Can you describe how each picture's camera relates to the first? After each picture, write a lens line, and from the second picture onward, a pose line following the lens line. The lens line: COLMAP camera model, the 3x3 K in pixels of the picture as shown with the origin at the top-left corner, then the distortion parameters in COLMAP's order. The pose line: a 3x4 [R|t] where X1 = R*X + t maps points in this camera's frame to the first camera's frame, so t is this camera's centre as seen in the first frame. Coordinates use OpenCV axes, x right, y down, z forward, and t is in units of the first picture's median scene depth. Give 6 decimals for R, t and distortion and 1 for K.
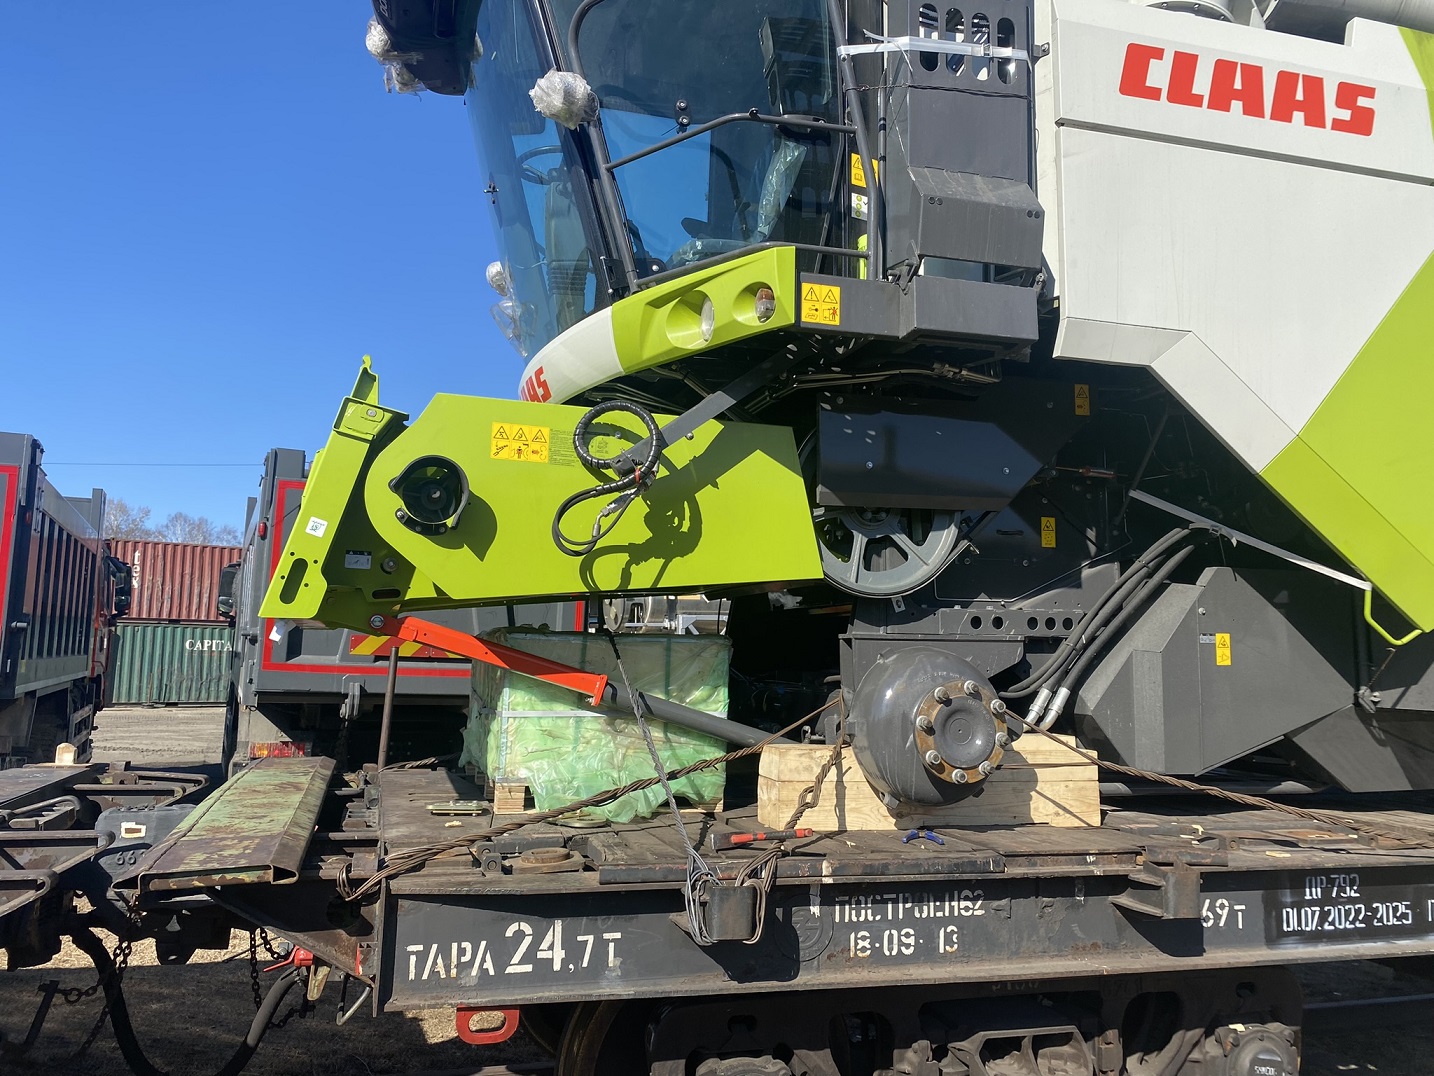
lens RADIAL K [[1107.0, 0, 701.5], [0, 1107.0, 521.4], [0, 0, 1]] dist [0.036068, -0.034769]
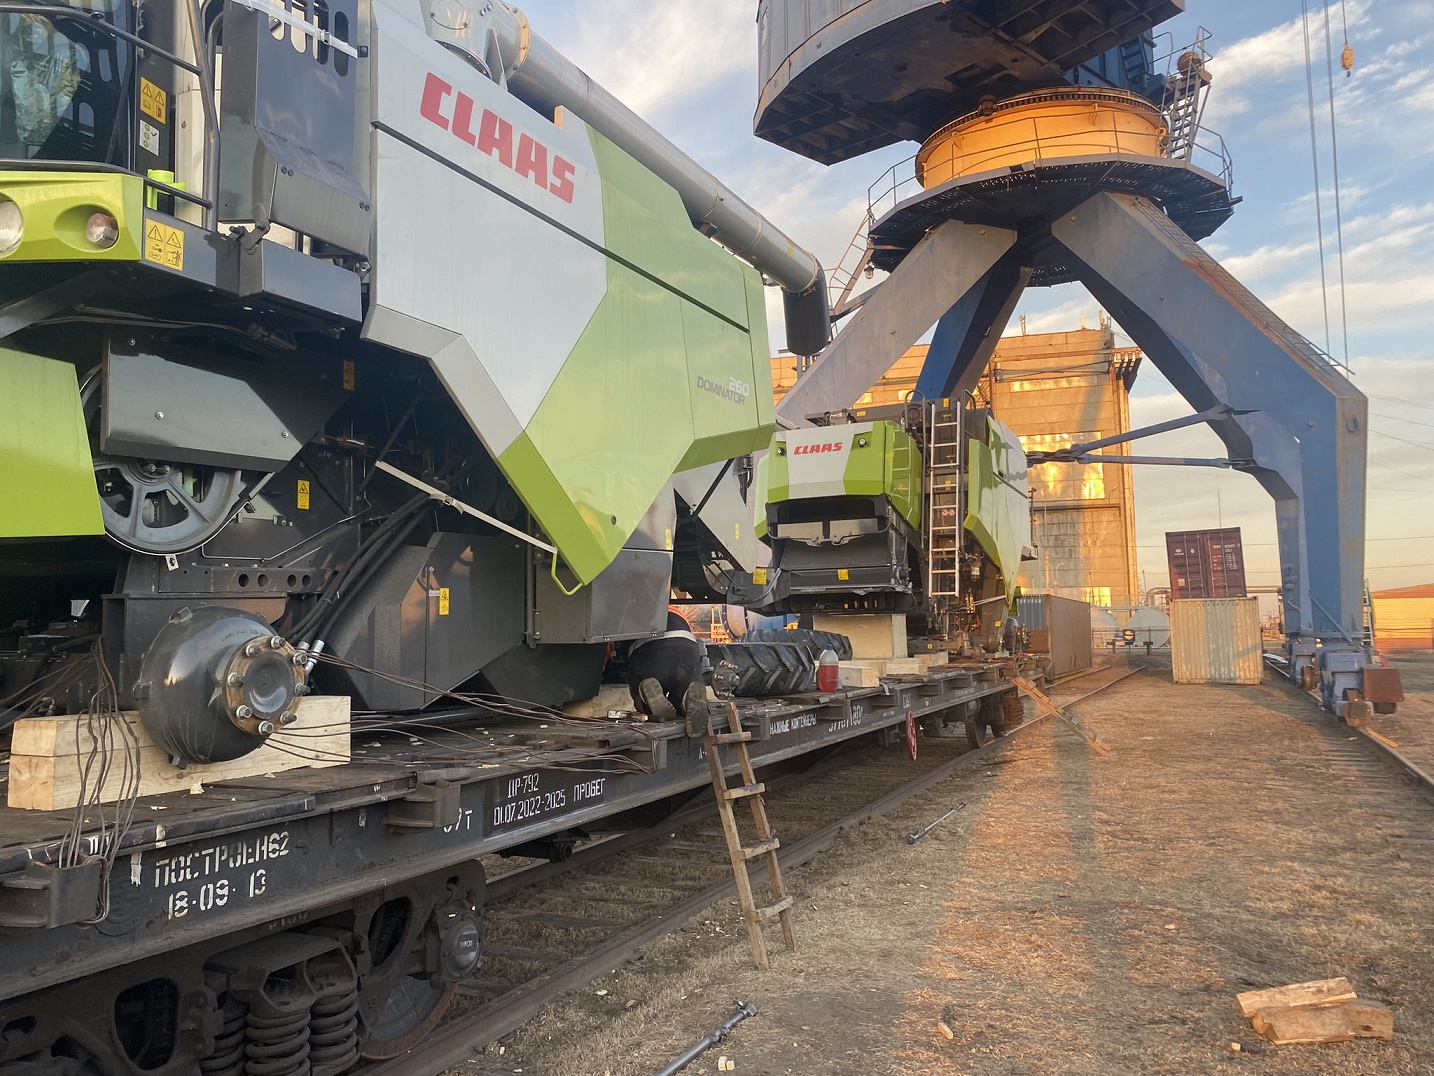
lens RADIAL K [[1107.0, 0, 714.8], [0, 1107.0, 518.8], [0, 0, 1]] dist [0.036068, -0.034769]
pose [[0.662545, 0.040291, 0.747938, -0.255275], [-0.063382, 0.997987, 0.002385, 0.005305], [-0.746336, -0.048985, 0.663764, 0.005308]]
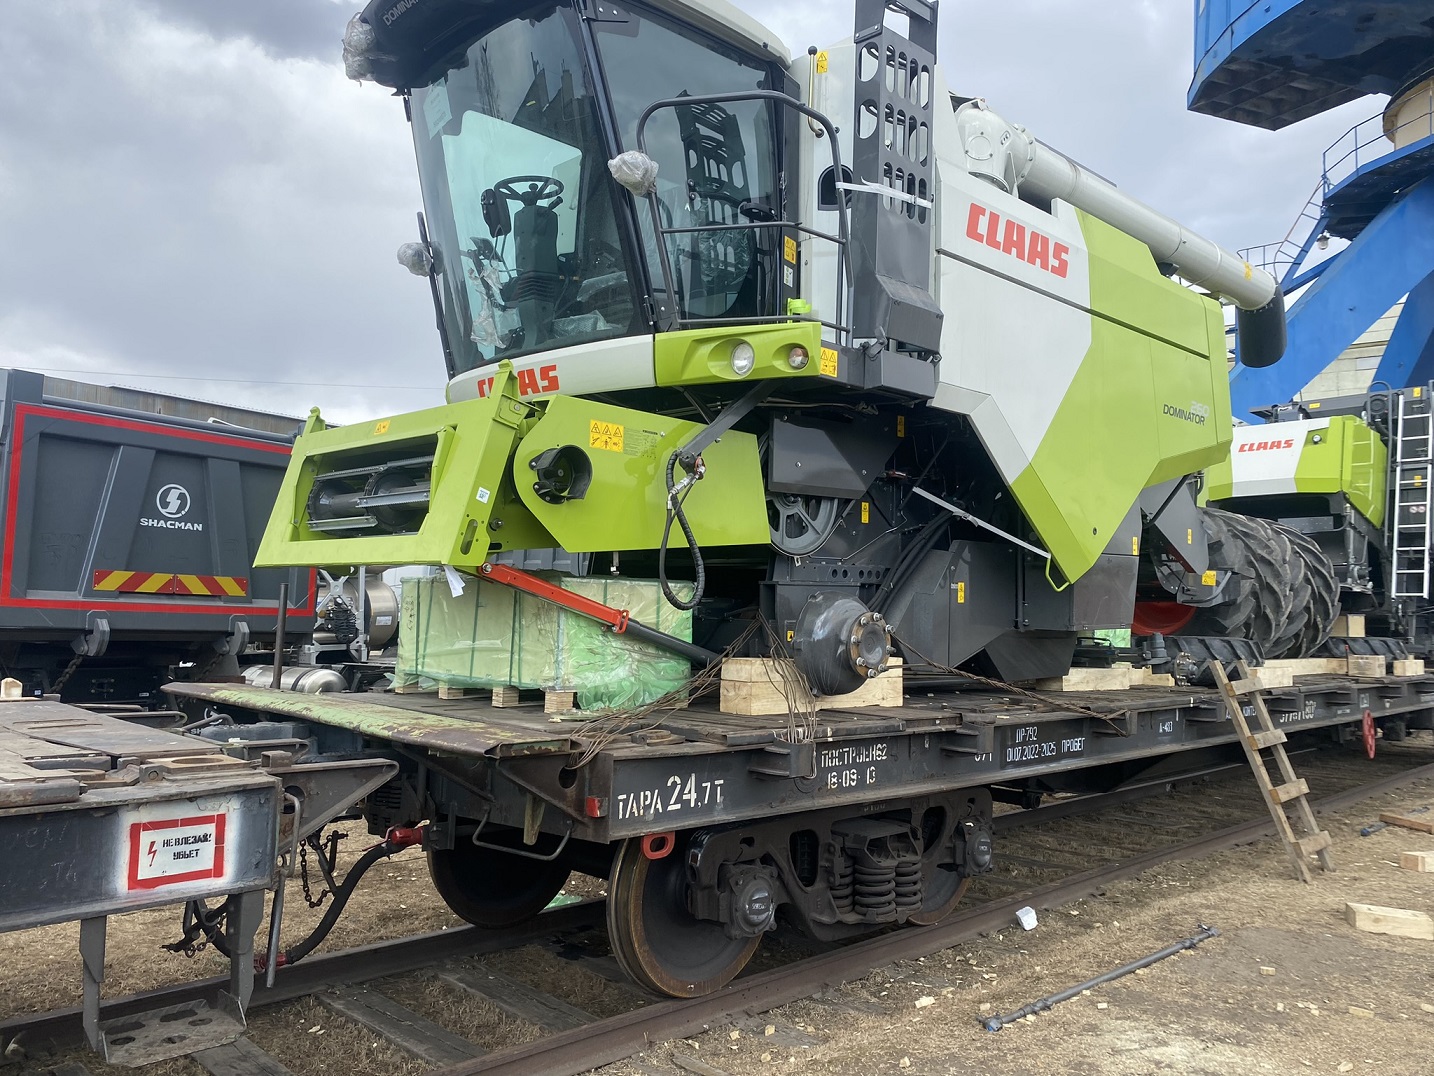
lens RADIAL K [[1107.0, 0, 698.2], [0, 1107.0, 536.2], [0, 0, 1]] dist [0.036068, -0.034769]
pose [[0.885574, 0.030107, 0.463522, -0.653370], [-0.062558, 0.996536, 0.054791, -0.029744], [-0.460267, -0.077518, 0.884390, -0.224435]]
